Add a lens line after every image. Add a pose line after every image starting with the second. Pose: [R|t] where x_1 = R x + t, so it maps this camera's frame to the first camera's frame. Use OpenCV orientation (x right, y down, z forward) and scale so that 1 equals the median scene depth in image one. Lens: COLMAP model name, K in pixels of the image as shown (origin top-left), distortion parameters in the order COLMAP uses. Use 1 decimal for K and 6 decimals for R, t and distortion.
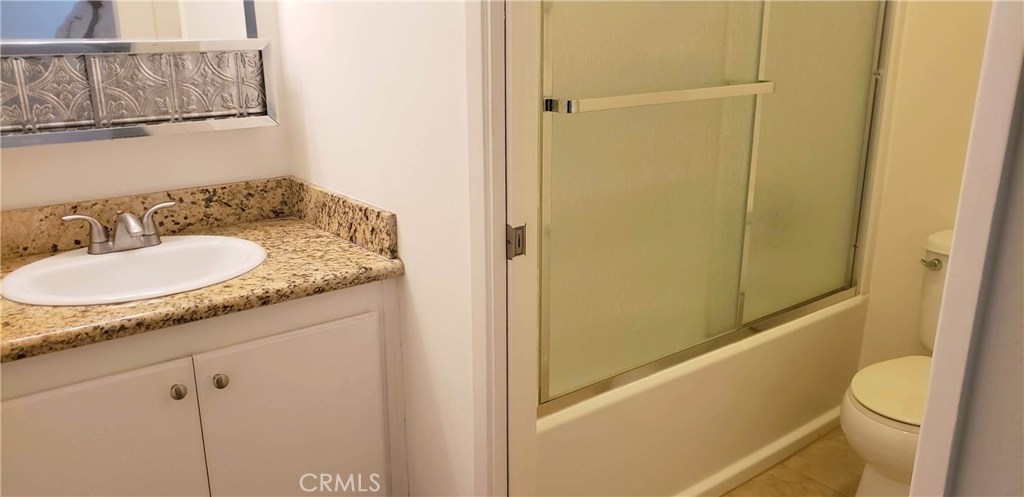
lens RADIAL K [[784.9, 0, 512.0], [0, 784.9, 248.5], [0, 0, 1]] dist [0.086099, -0.138405]
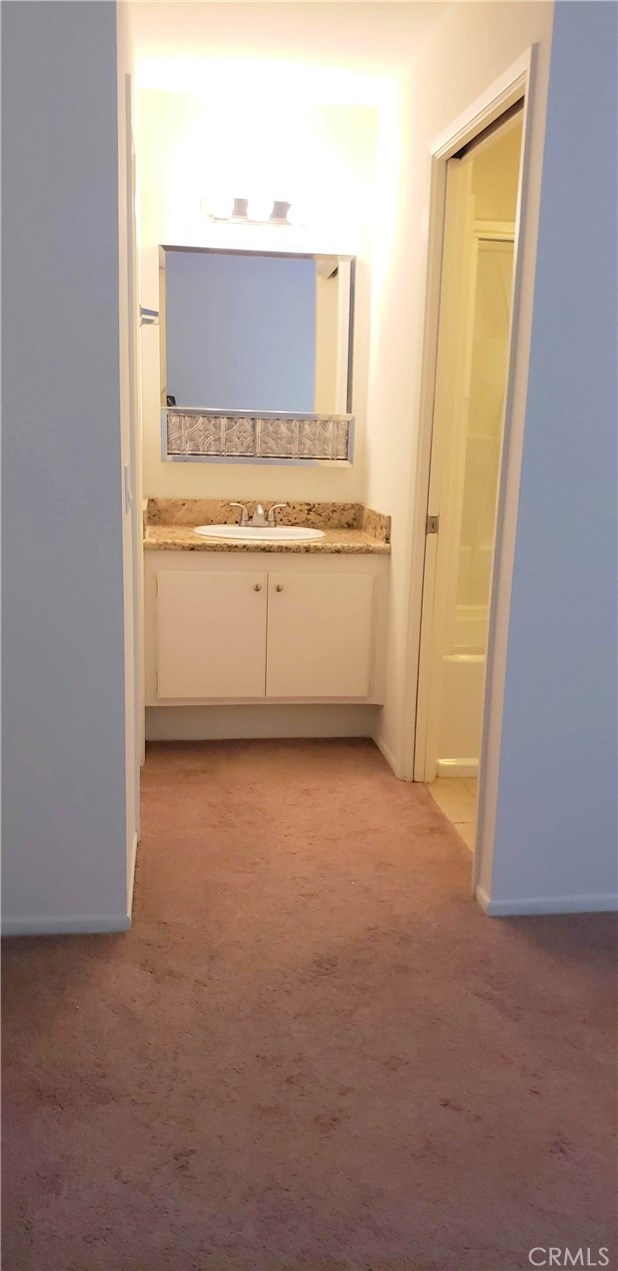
lens RADIAL K [[974.2, 0, 307.4], [0, 974.2, 638.1], [0, 0, 1]] dist [0.086099, -0.138405]
pose [[0.857507, 0.139423, -0.495220, 0.745679], [-0.179320, 0.983214, -0.033693, 0.306183], [0.482209, 0.117695, 0.868114, -0.837076]]
